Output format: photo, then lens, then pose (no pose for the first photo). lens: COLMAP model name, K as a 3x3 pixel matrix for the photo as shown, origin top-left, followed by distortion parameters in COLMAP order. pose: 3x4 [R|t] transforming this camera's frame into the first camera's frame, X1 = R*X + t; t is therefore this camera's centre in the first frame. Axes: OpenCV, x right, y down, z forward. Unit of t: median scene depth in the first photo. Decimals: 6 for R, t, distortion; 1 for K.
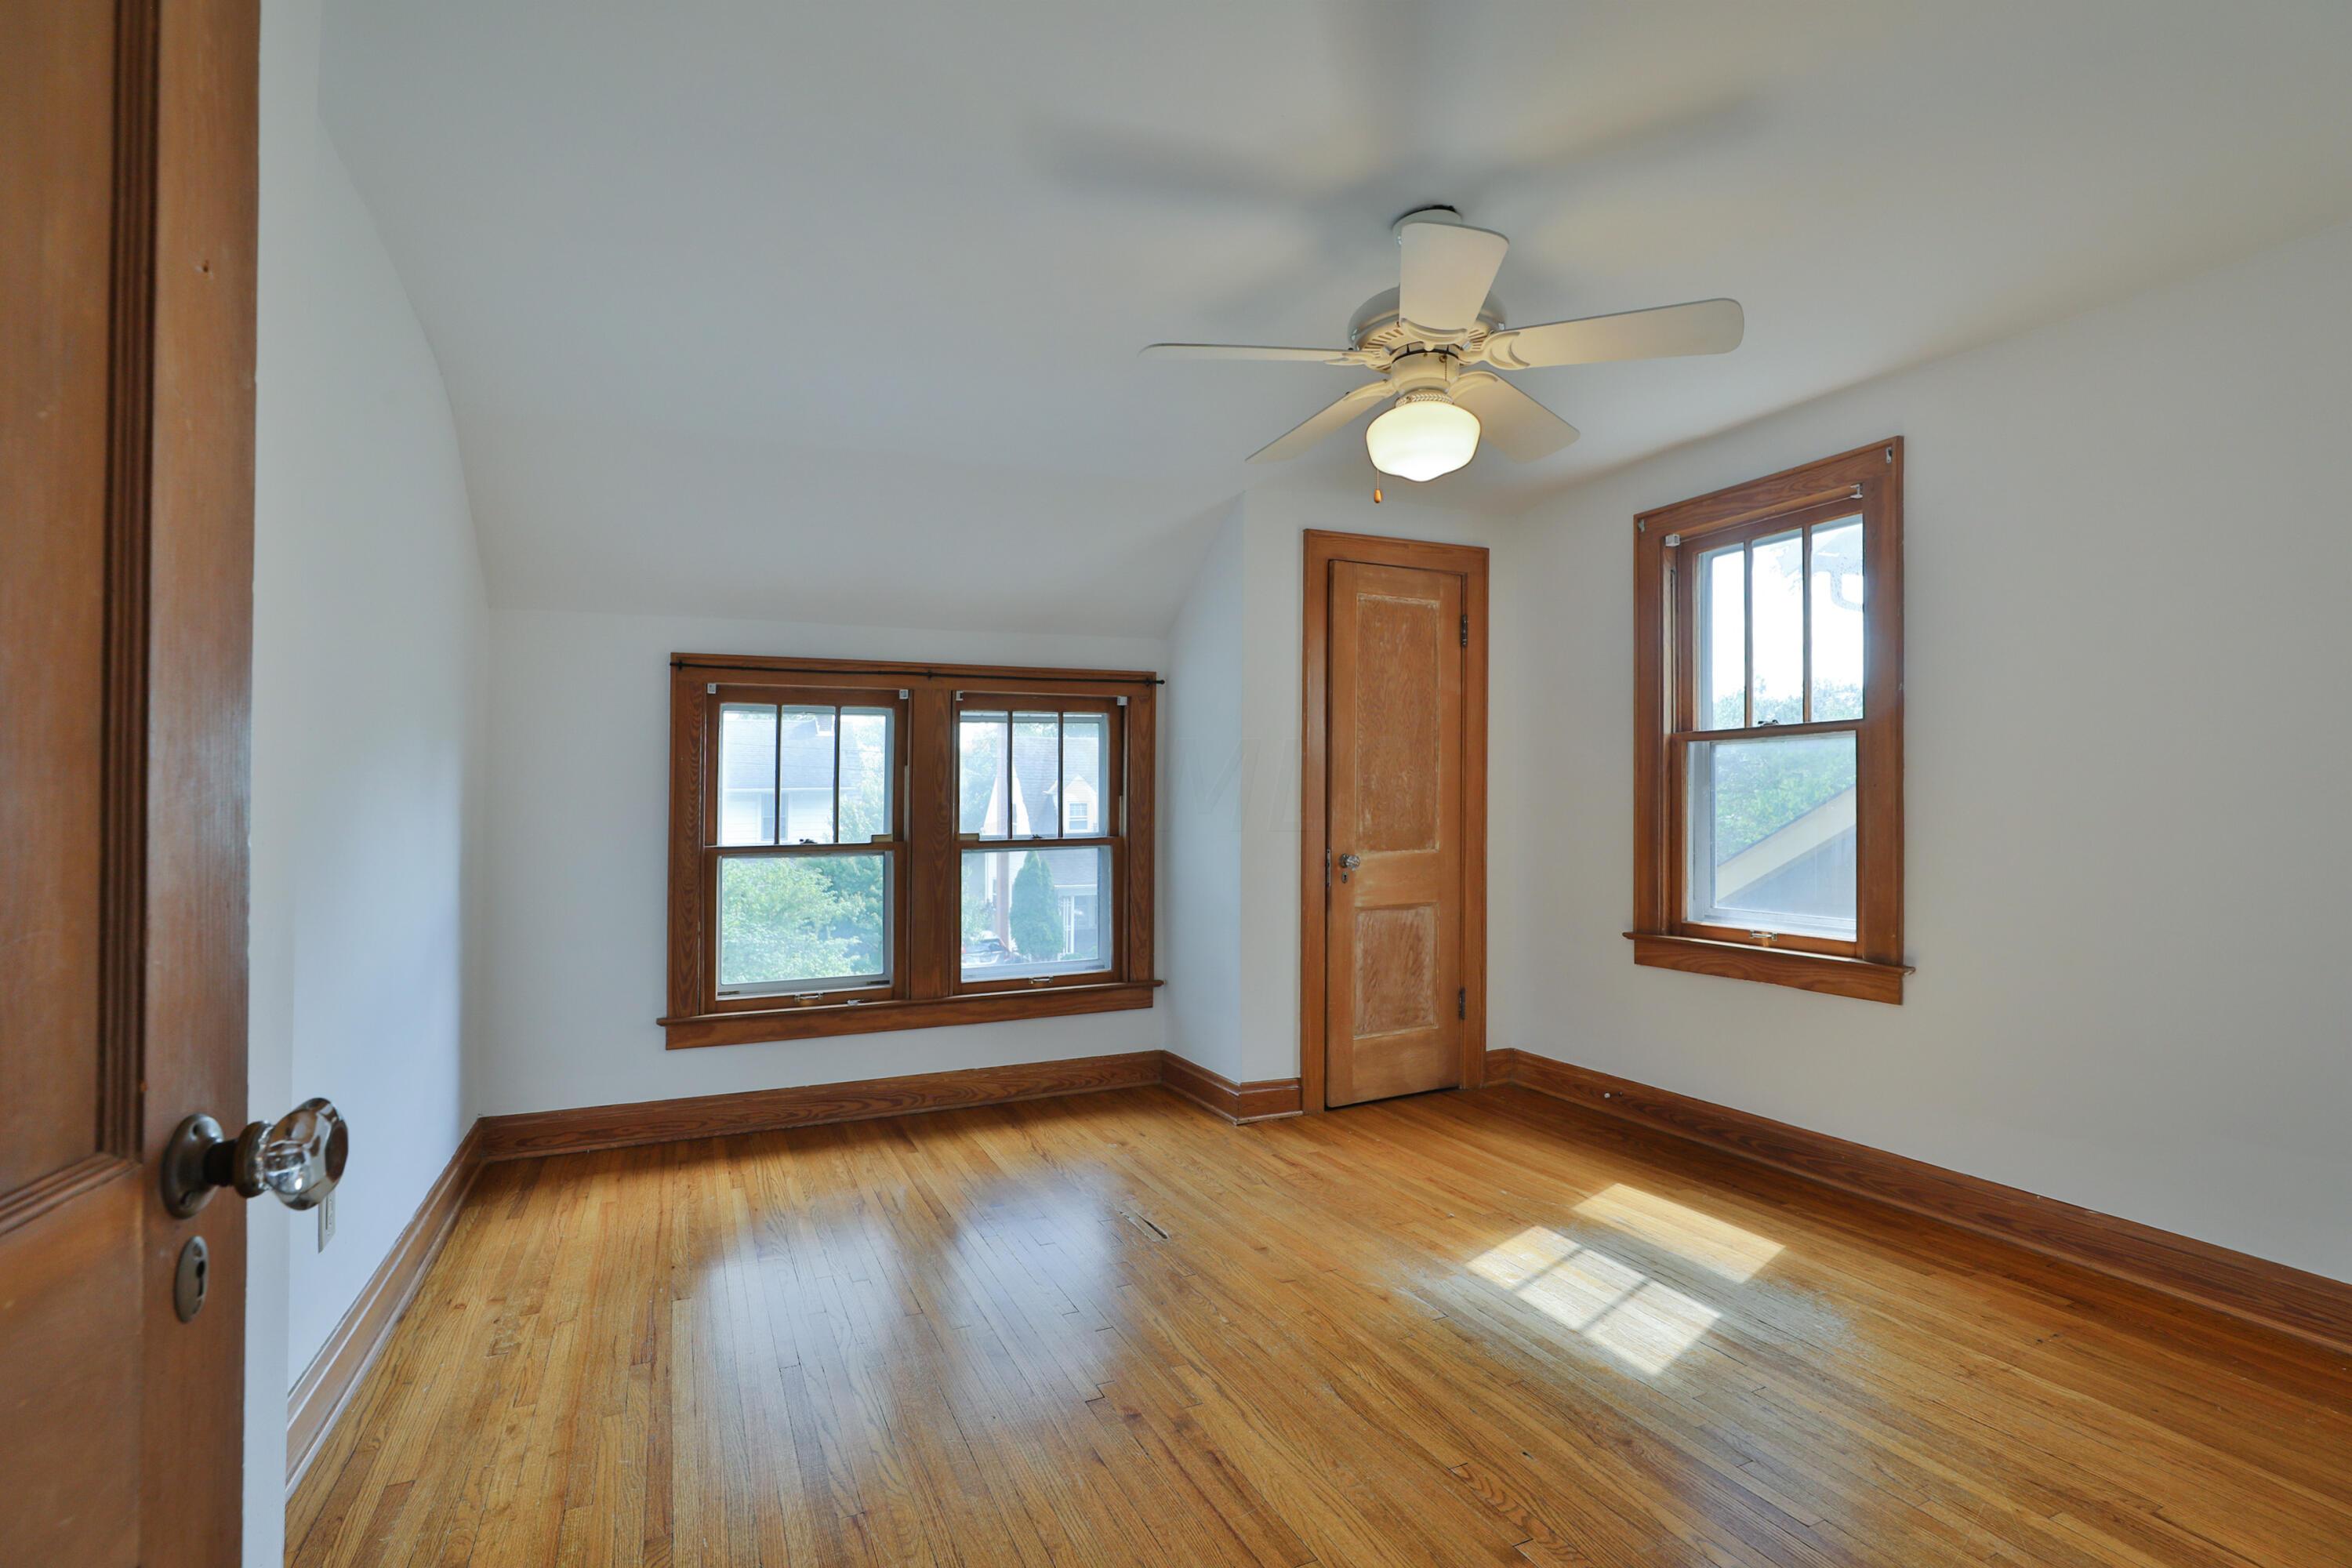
lens RADIAL K [[1119.9, 0, 1174.7], [0, 1119.9, 787.6], [0, 0, 1]] dist [-0.003235, 0.001833]
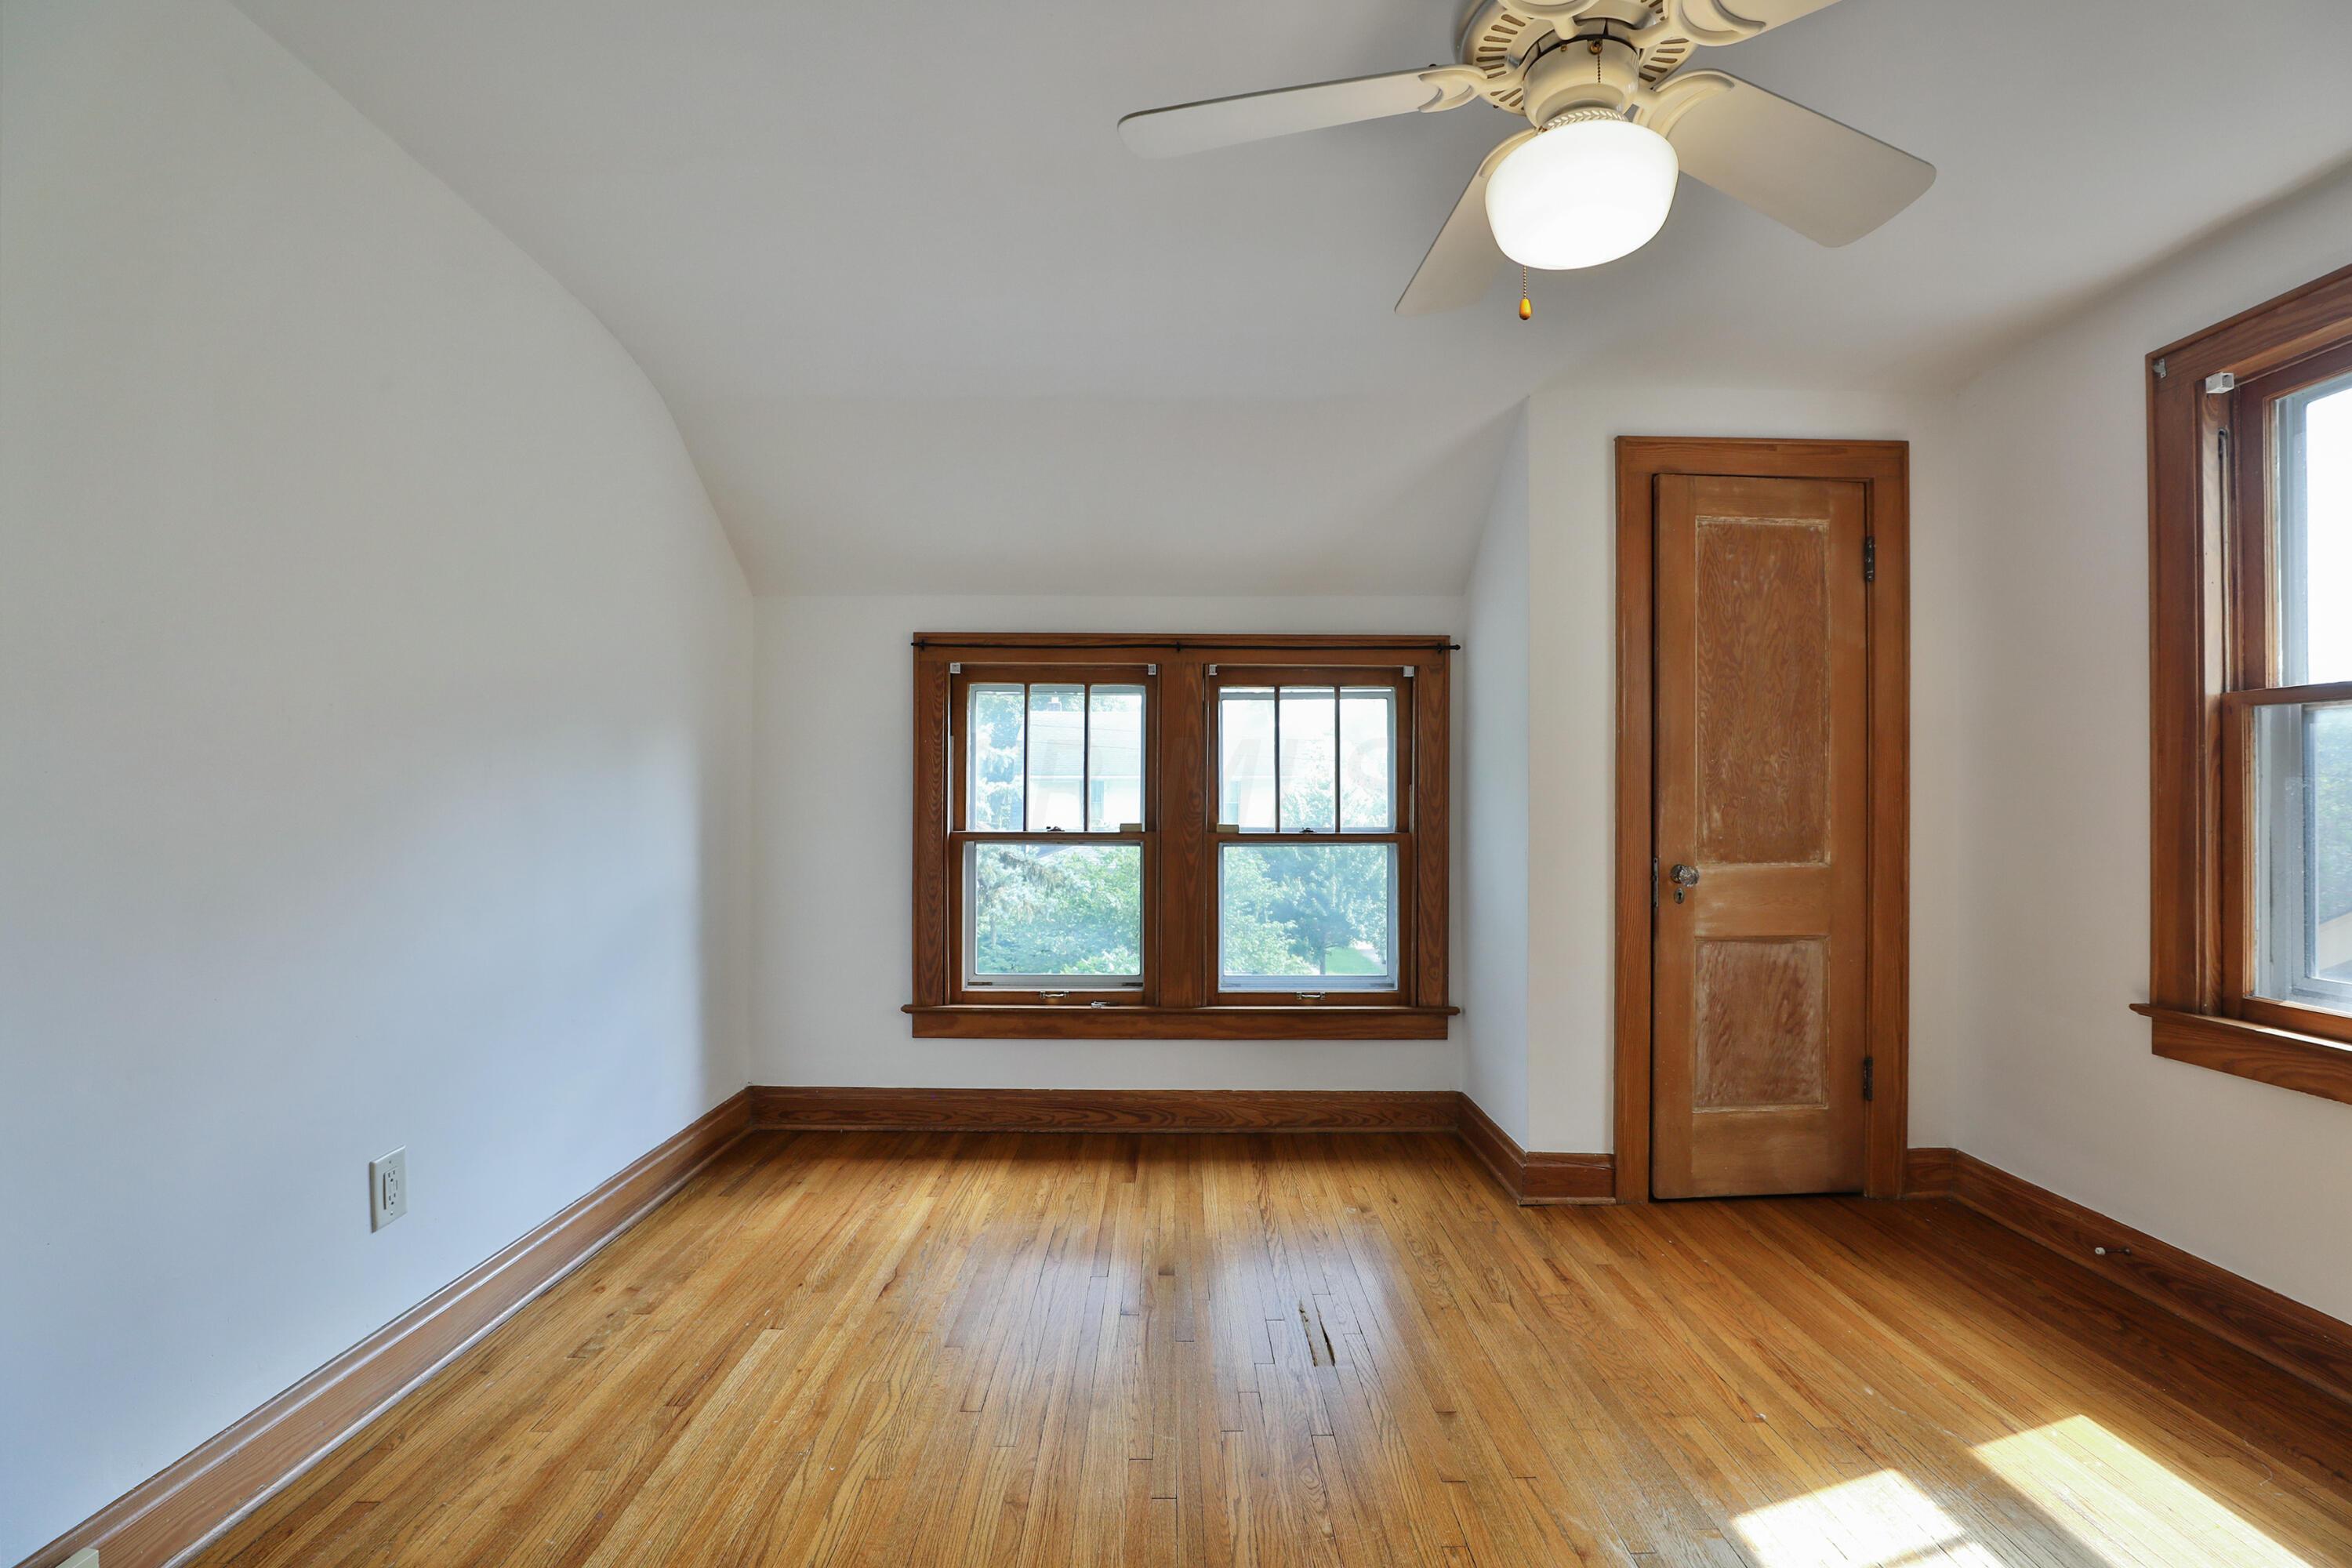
lens RADIAL K [[1111.2, 0, 1166.0], [0, 1111.2, 766.8], [0, 0, 1]] dist [-0.021409, 0.007702]
pose [[0.919798, 0.004829, -0.392364, 0.128426], [-0.008648, 0.999931, -0.007966, 0.002504], [0.392298, 0.010720, 0.919776, 0.185648]]
